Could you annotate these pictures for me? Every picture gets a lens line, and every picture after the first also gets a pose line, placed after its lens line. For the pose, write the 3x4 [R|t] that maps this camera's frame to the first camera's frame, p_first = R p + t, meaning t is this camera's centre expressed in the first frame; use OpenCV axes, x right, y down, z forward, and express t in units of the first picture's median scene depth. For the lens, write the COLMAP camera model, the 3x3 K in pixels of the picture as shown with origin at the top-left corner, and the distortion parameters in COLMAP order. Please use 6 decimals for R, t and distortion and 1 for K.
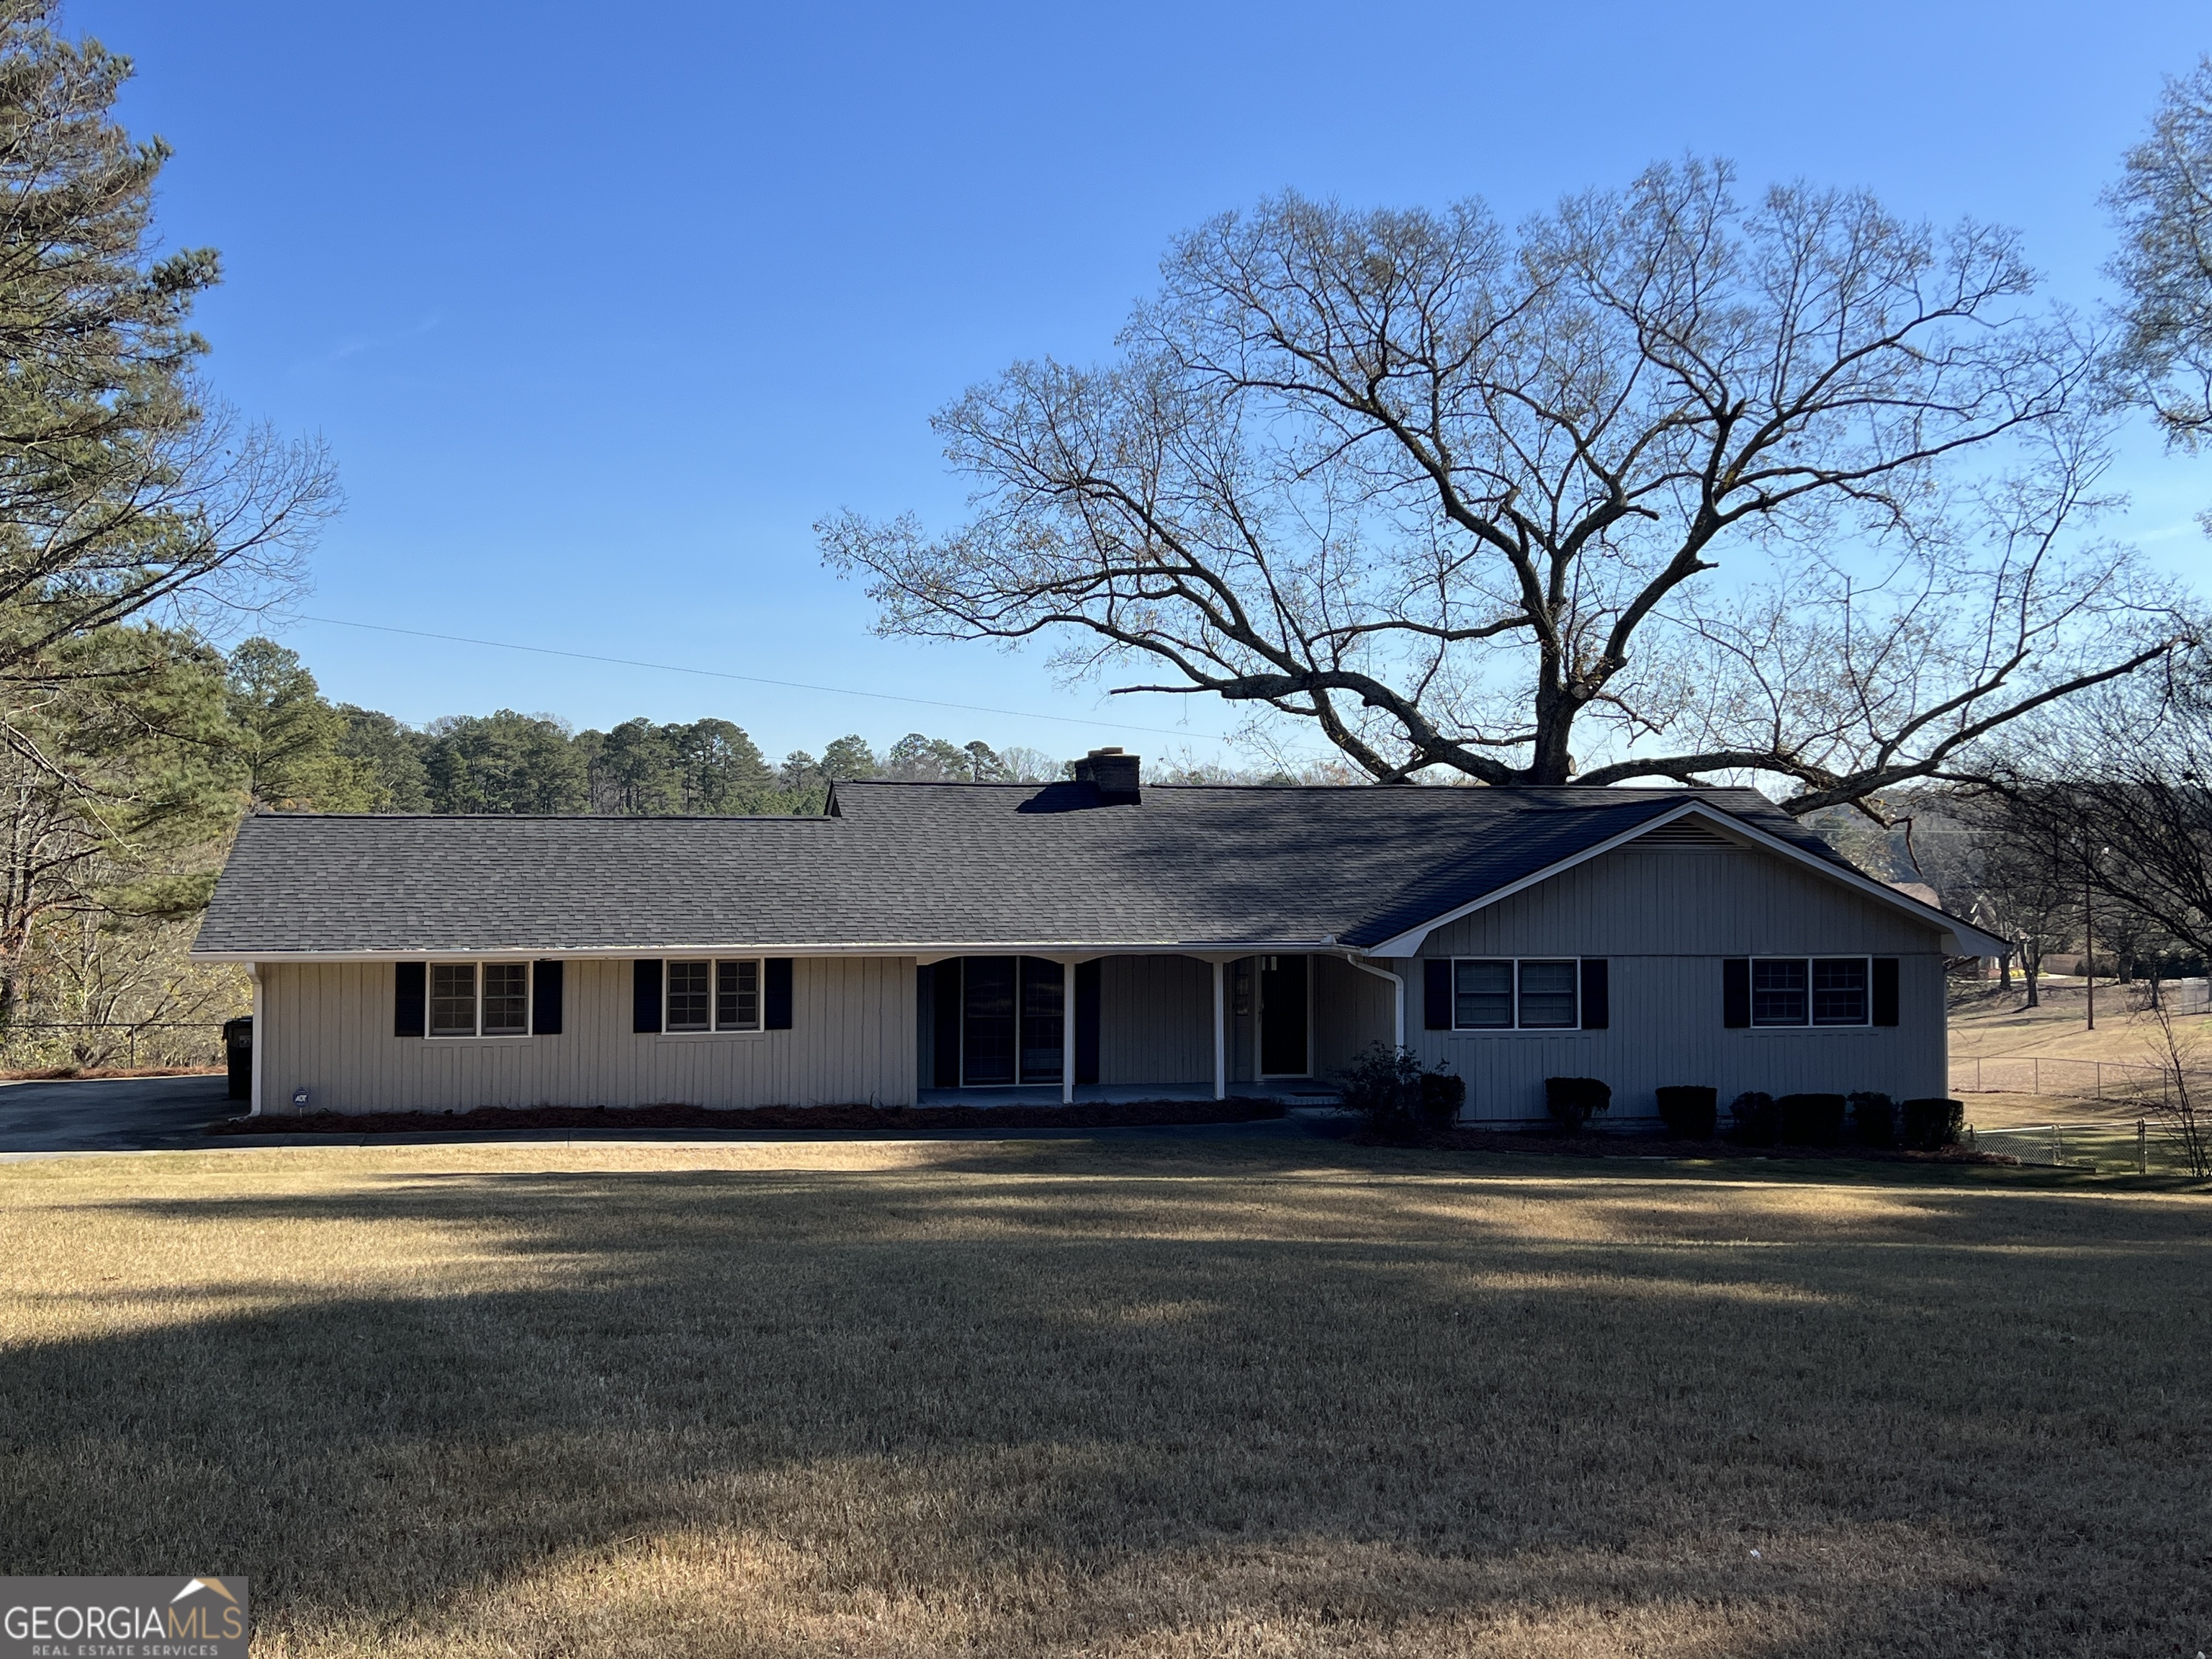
lens RADIAL K [[2208.1, 0, 1120.0], [0, 2208.1, 844.5], [0, 0, 1]] dist [0.048236, 0.000000]
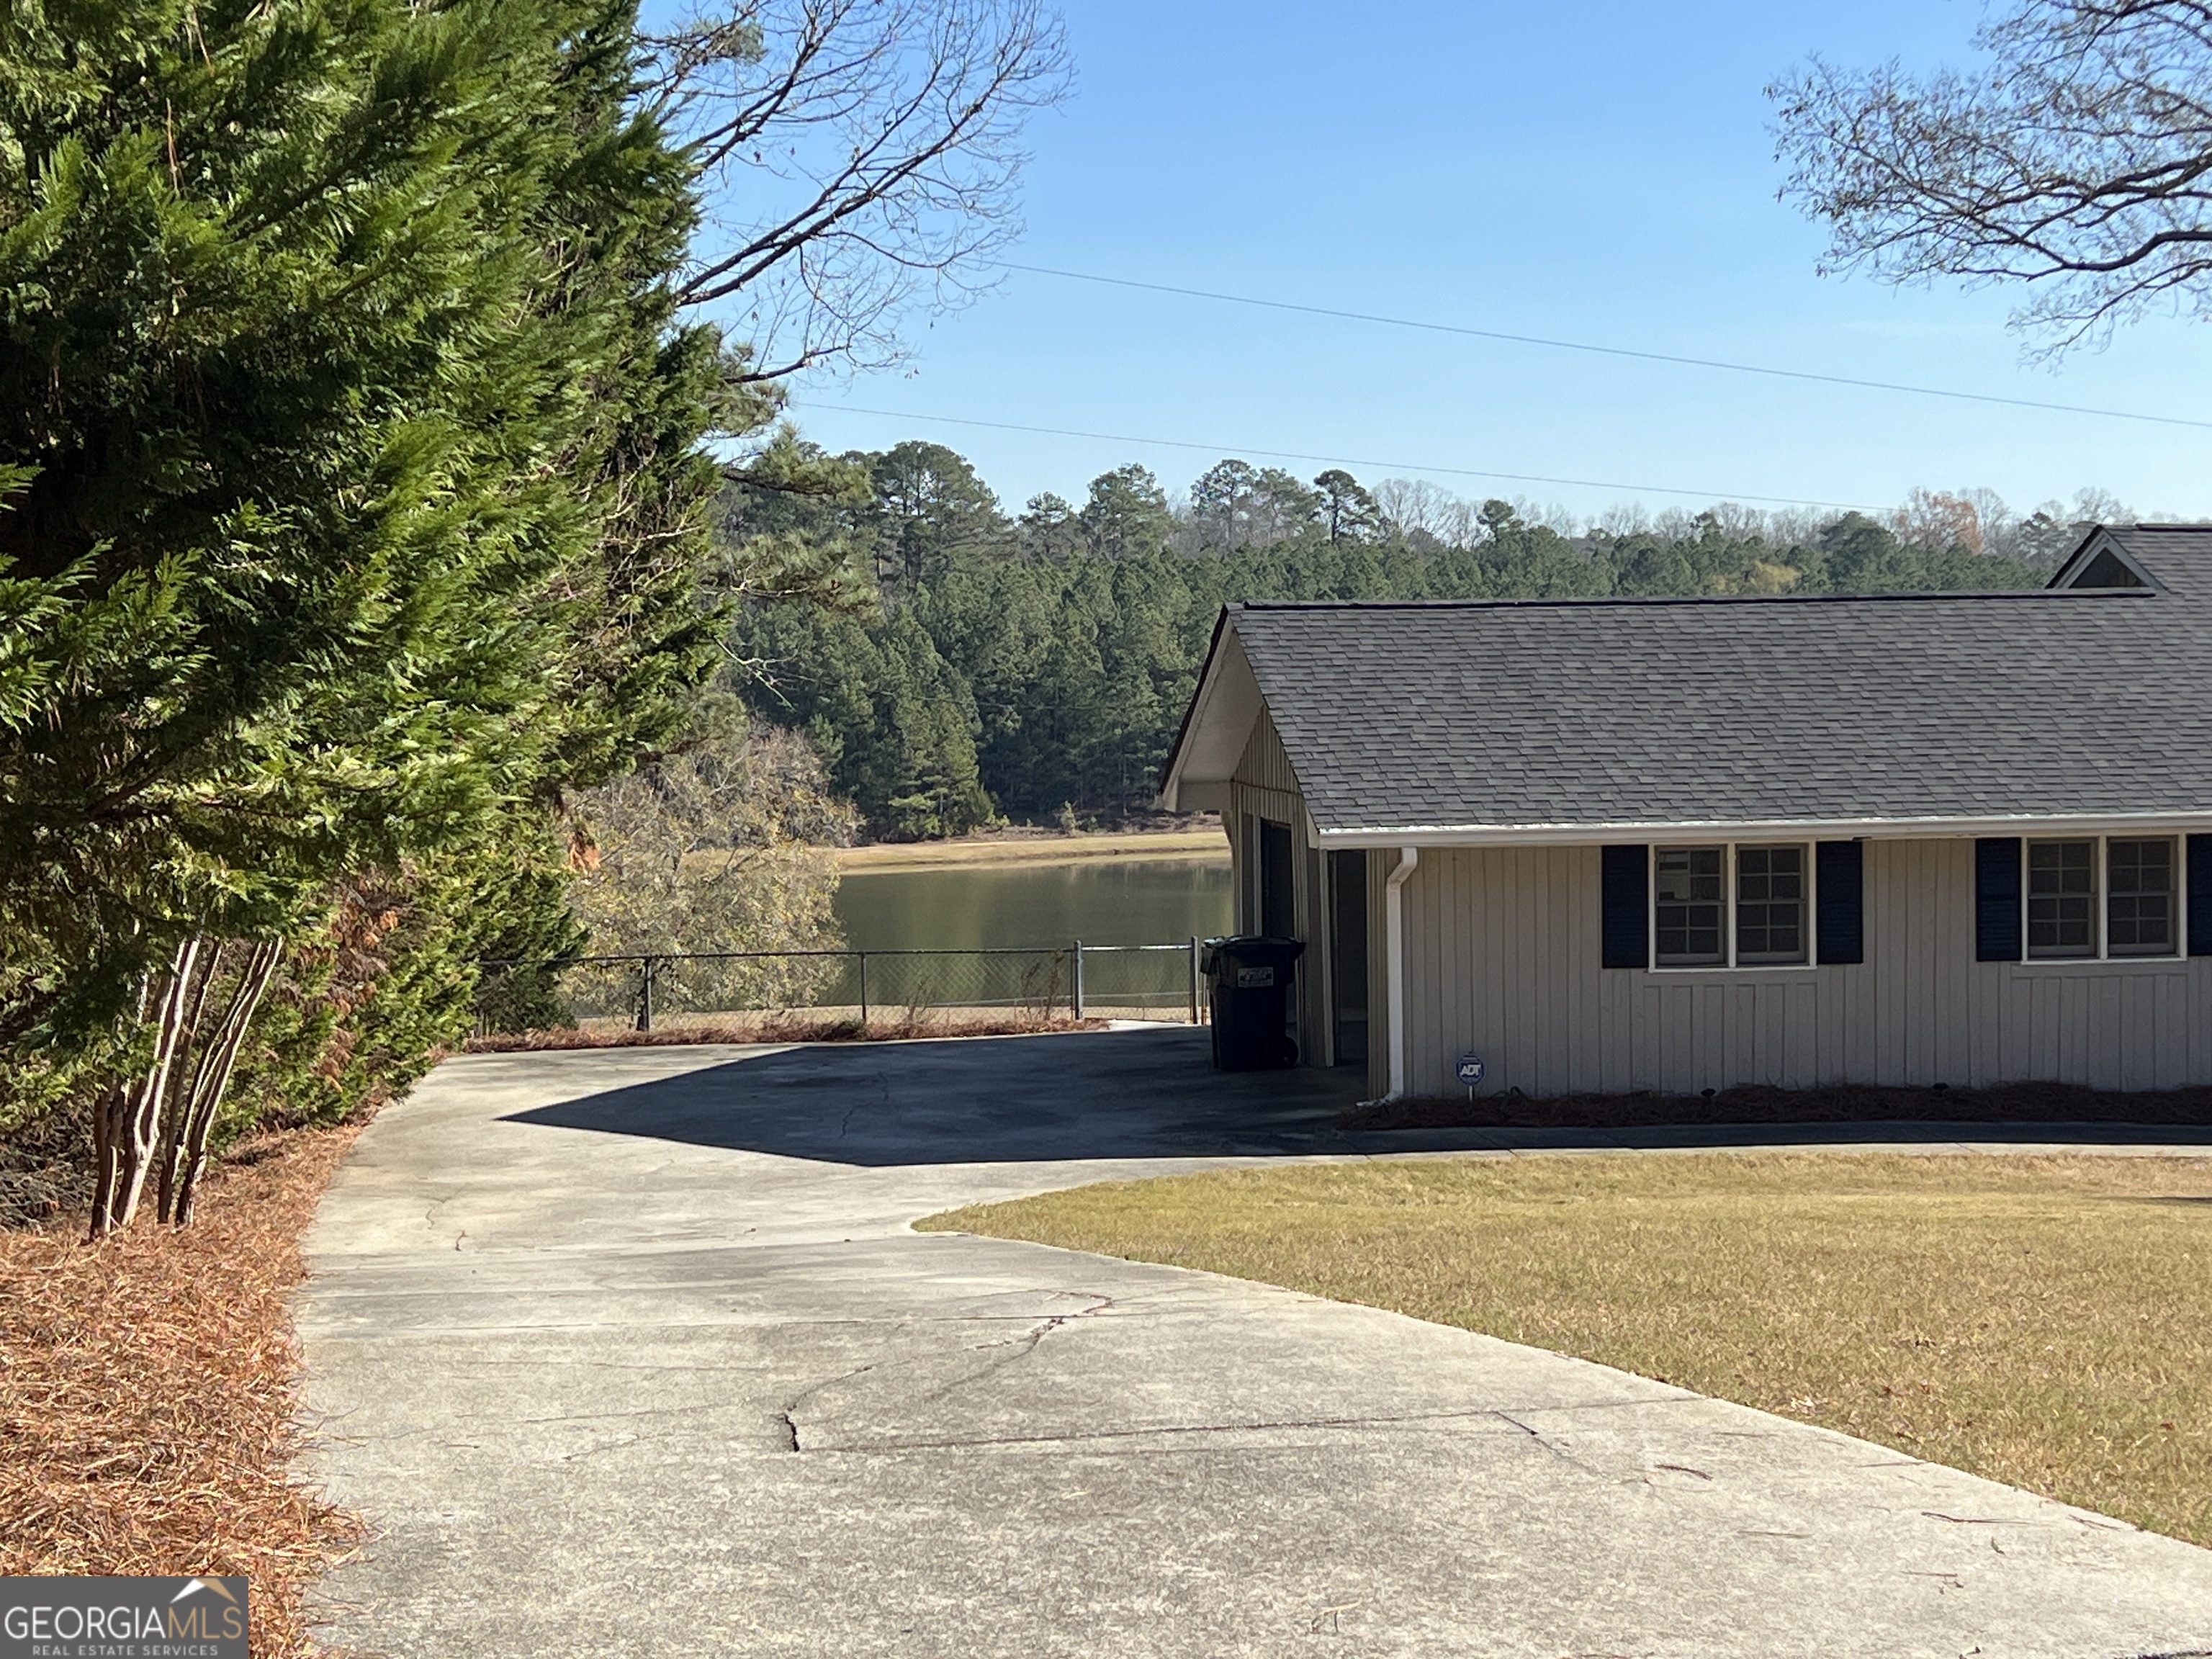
lens RADIAL K [[3782.2, 0, 1114.1], [0, 3782.2, 843.0], [0, 0, 1]] dist [0.222419, 0.000000]
pose [[0.996517, -0.012157, -0.082502, -0.254896], [0.016381, 0.998579, 0.050714, -0.001496], [0.081768, -0.051889, 0.995300, -0.025092]]
